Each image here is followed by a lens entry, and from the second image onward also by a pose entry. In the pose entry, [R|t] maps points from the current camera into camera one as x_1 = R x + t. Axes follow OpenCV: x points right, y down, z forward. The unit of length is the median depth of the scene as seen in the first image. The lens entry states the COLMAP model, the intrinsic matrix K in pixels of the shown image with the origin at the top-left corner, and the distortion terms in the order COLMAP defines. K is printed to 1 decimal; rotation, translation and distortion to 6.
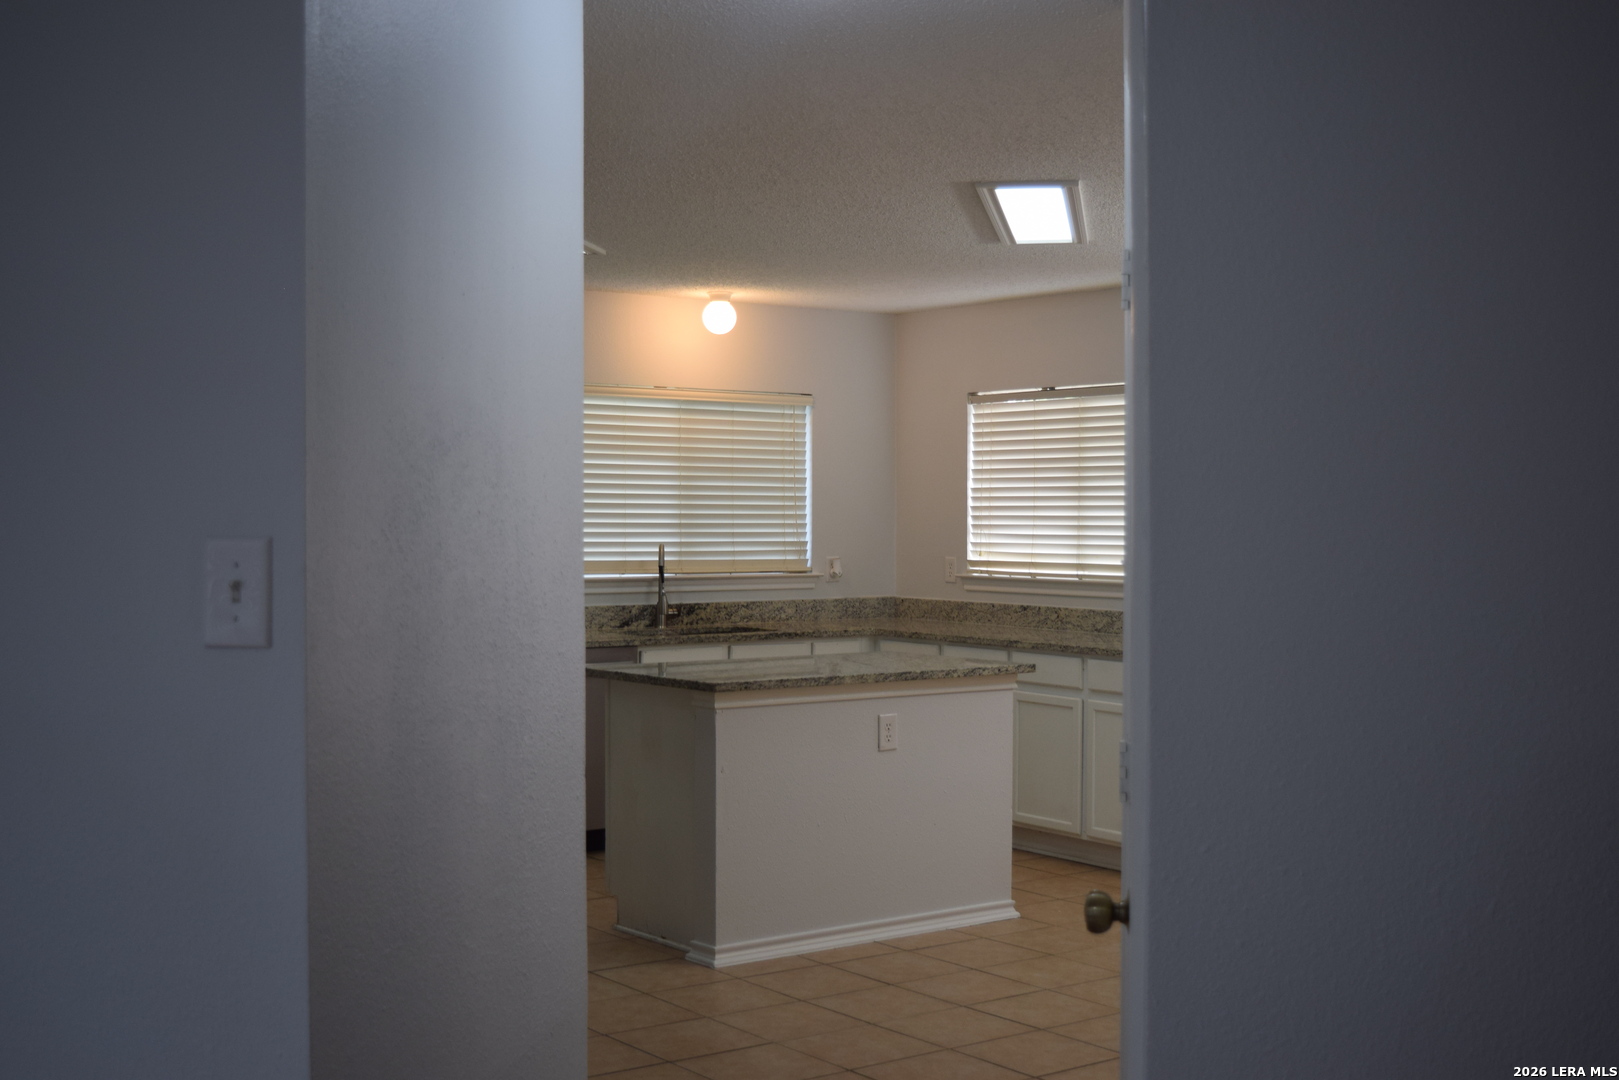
lens RADIAL K [[1965.7, 0, 808.6], [0, 1965.7, 540.1], [0, 0, 1]] dist [-0.049918, 0.000000]
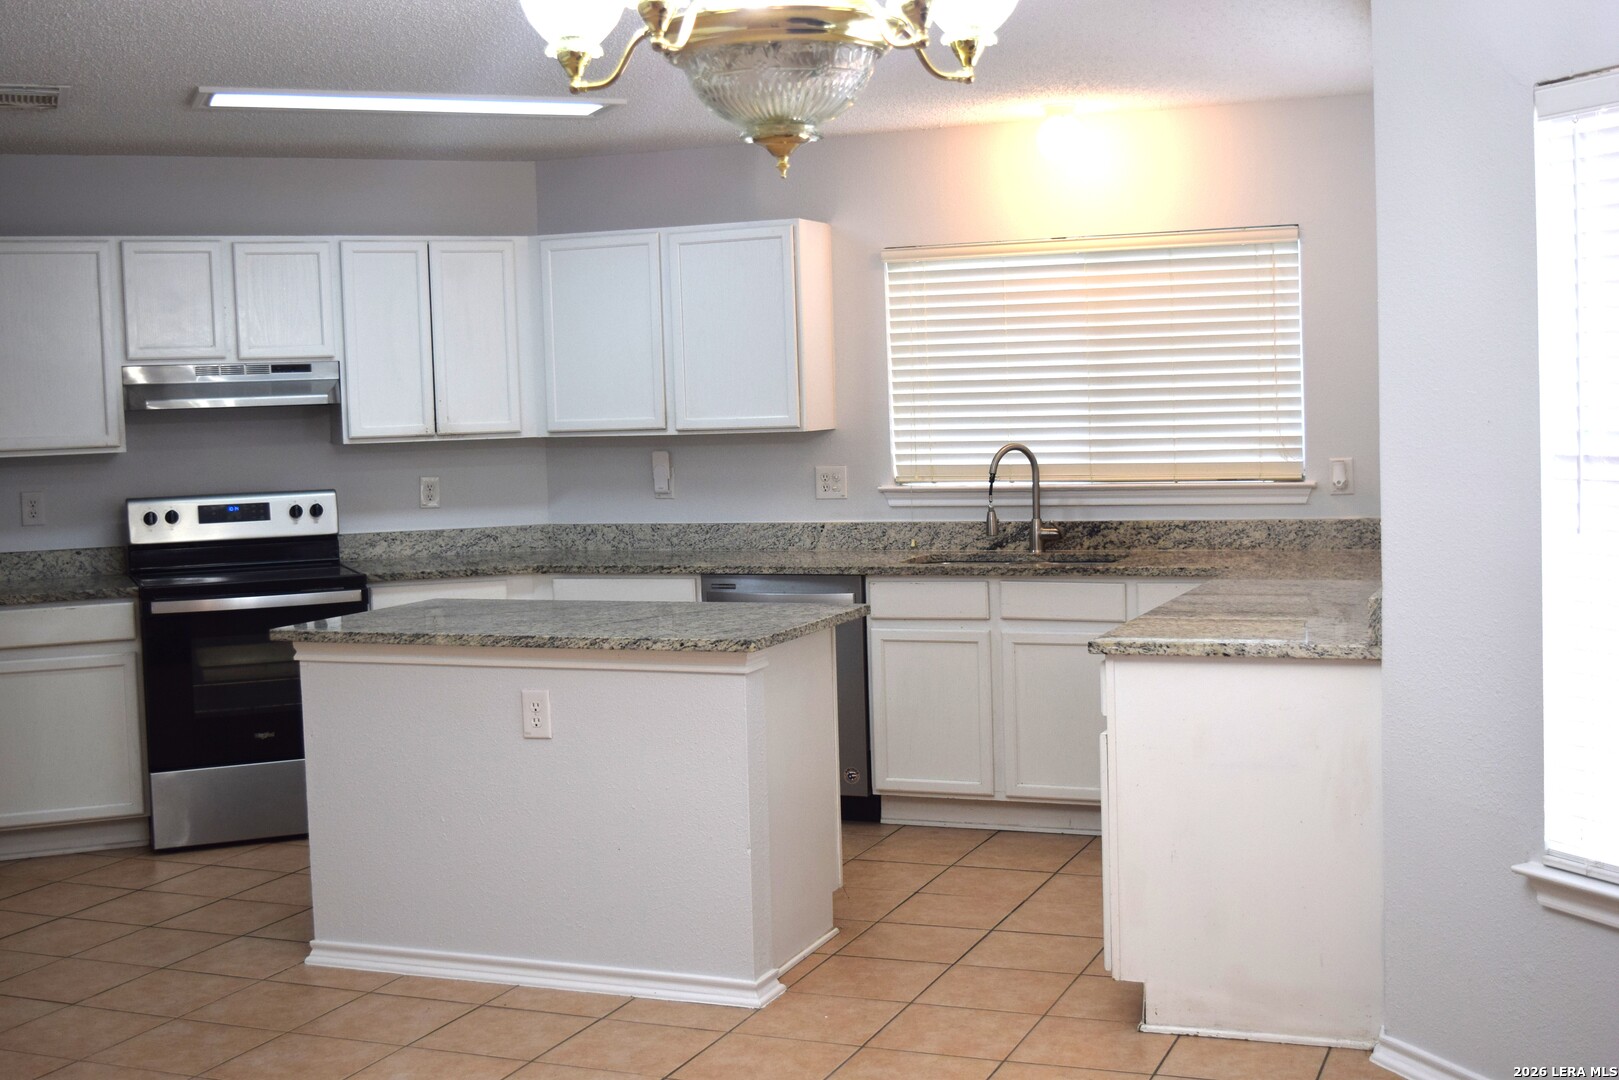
lens RADIAL K [[1965.7, 0, 815.7], [0, 1965.7, 530.1], [0, 0, 1]] dist [-0.049918, 0.000000]
pose [[0.521437, 0.035997, -0.852530, 0.530044], [0.018773, 0.998384, 0.053638, -0.006964], [0.853083, -0.043973, 0.519919, 0.516509]]
